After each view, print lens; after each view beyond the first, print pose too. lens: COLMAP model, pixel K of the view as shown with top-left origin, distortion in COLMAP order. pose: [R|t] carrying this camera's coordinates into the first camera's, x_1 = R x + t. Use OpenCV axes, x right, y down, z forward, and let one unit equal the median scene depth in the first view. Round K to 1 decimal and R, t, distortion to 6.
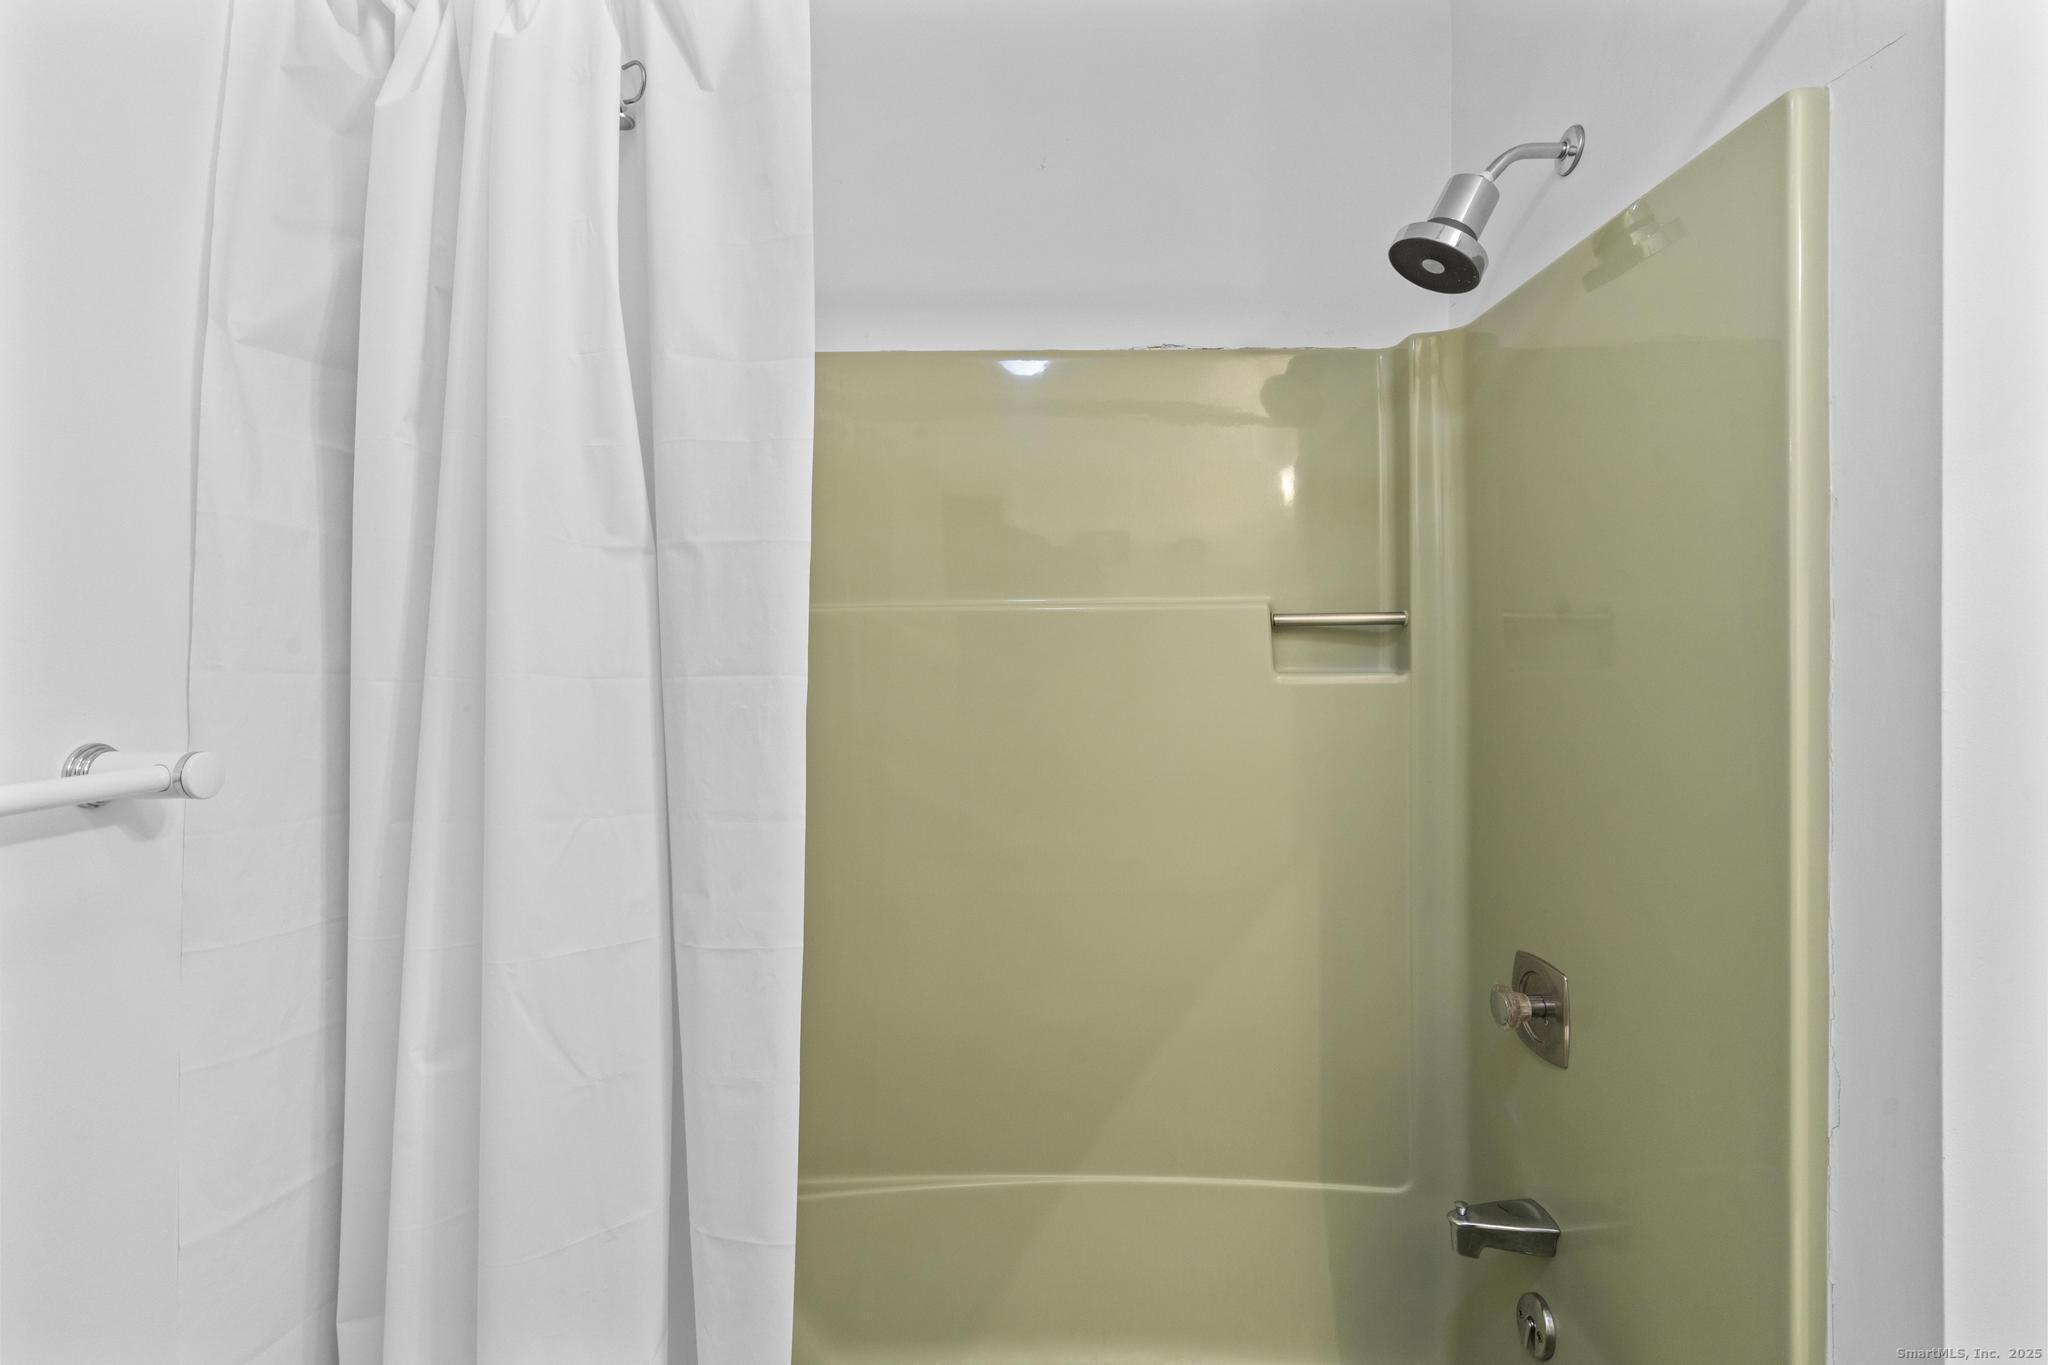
lens RADIAL K [[973.2, 0, 1015.6], [0, 973.2, 669.7], [0, 0, 1]] dist [0.001354, 0.000624]
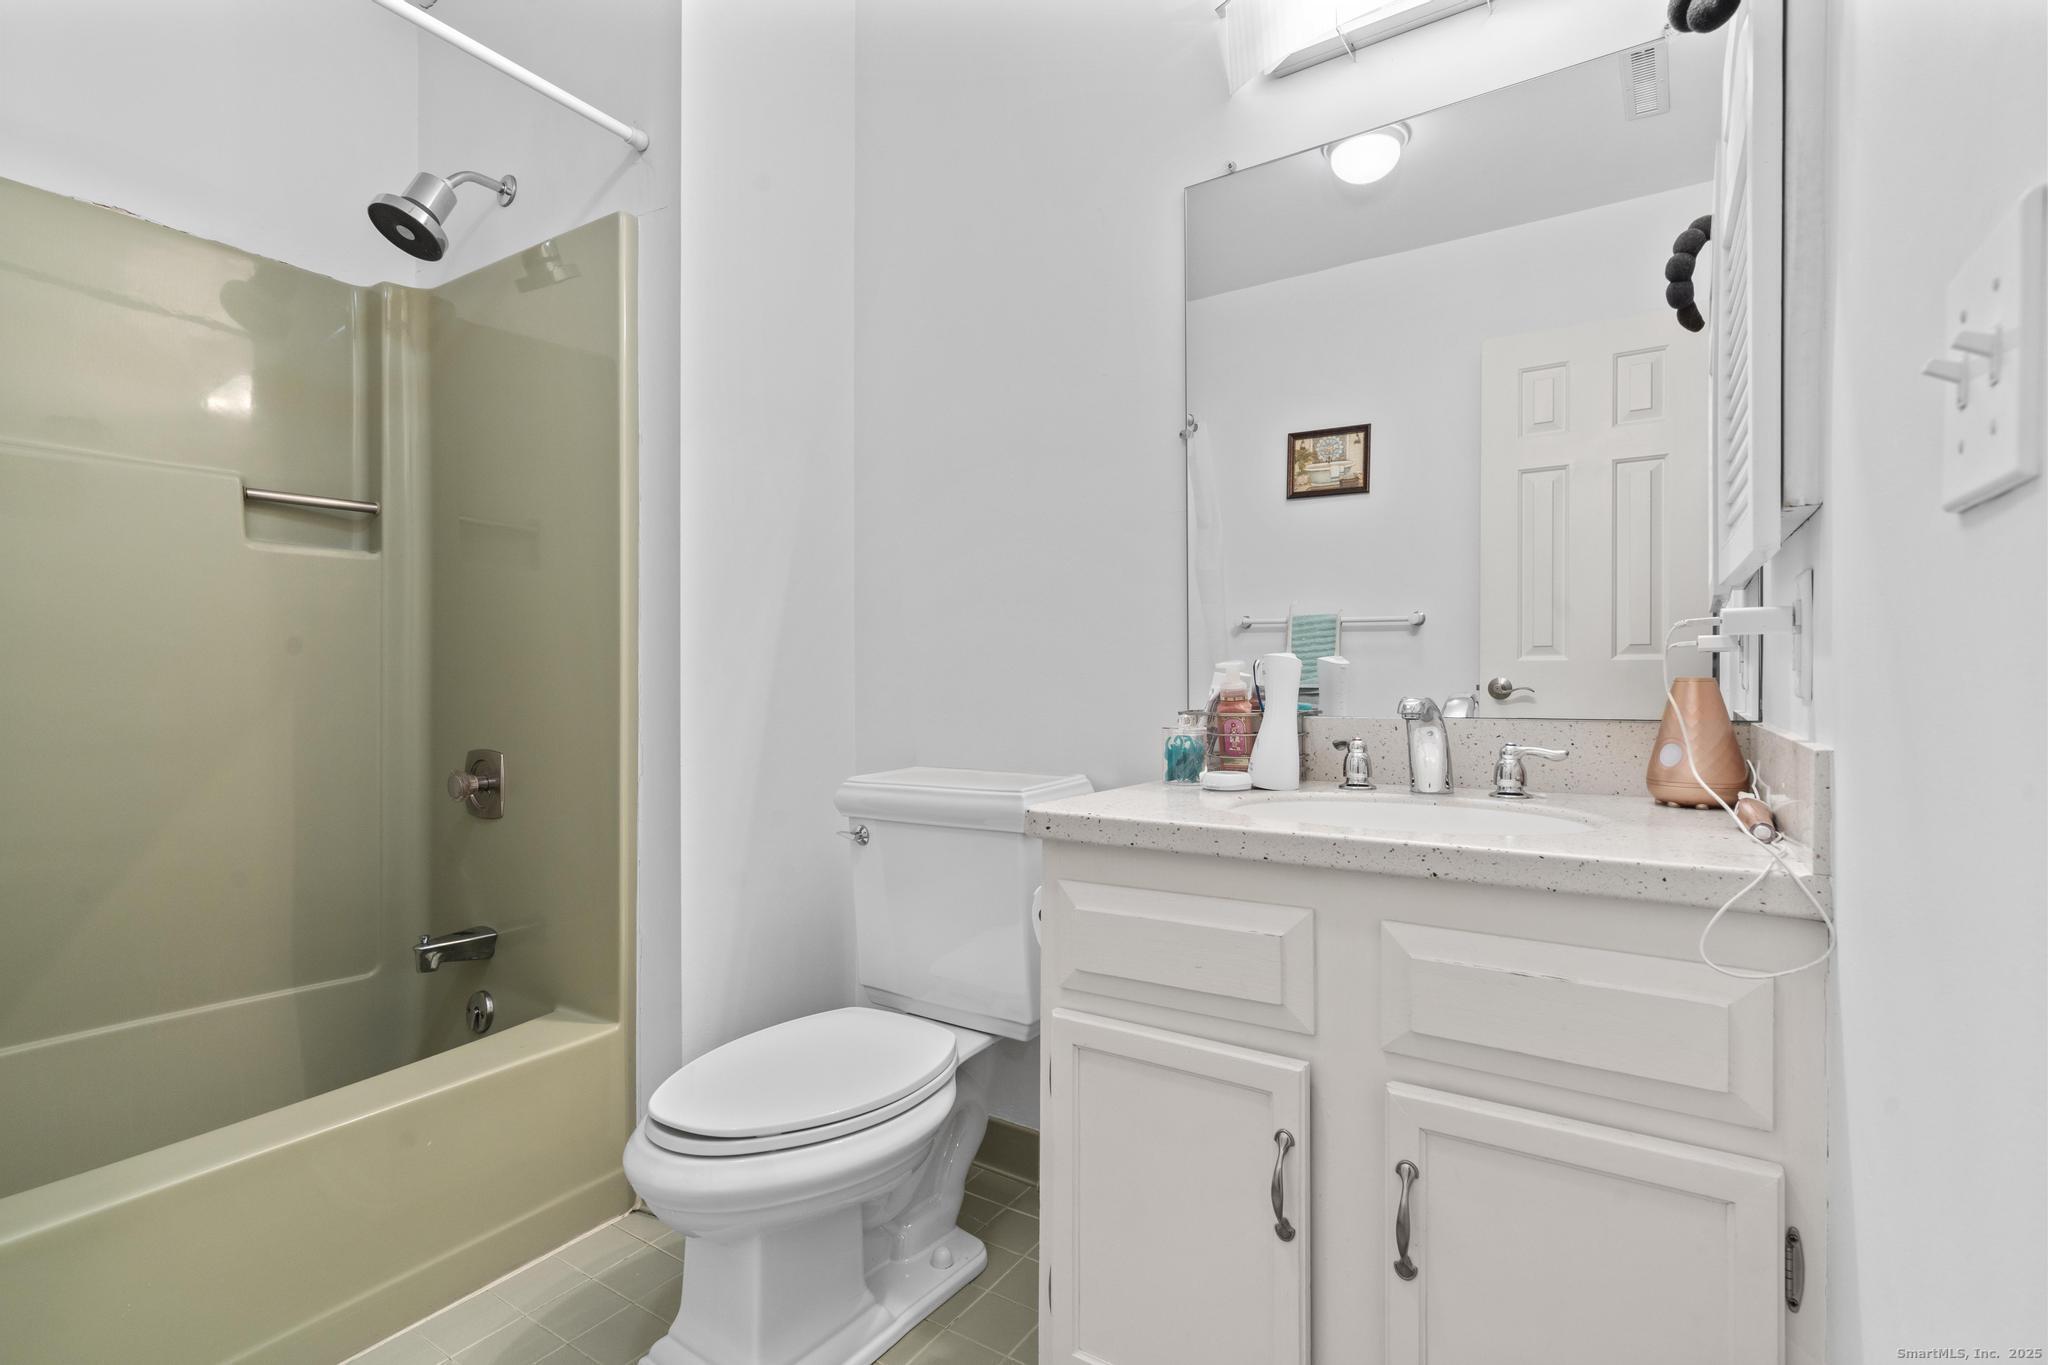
lens RADIAL K [[973.2, 0, 1028.1], [0, 973.2, 685.4], [0, 0, 1]] dist [0.001354, 0.000624]
pose [[0.546730, 0.006468, 0.837284, -0.203609], [-0.000398, 0.999972, -0.007465, 0.201360], [-0.837309, 0.003748, 0.546717, -0.412518]]
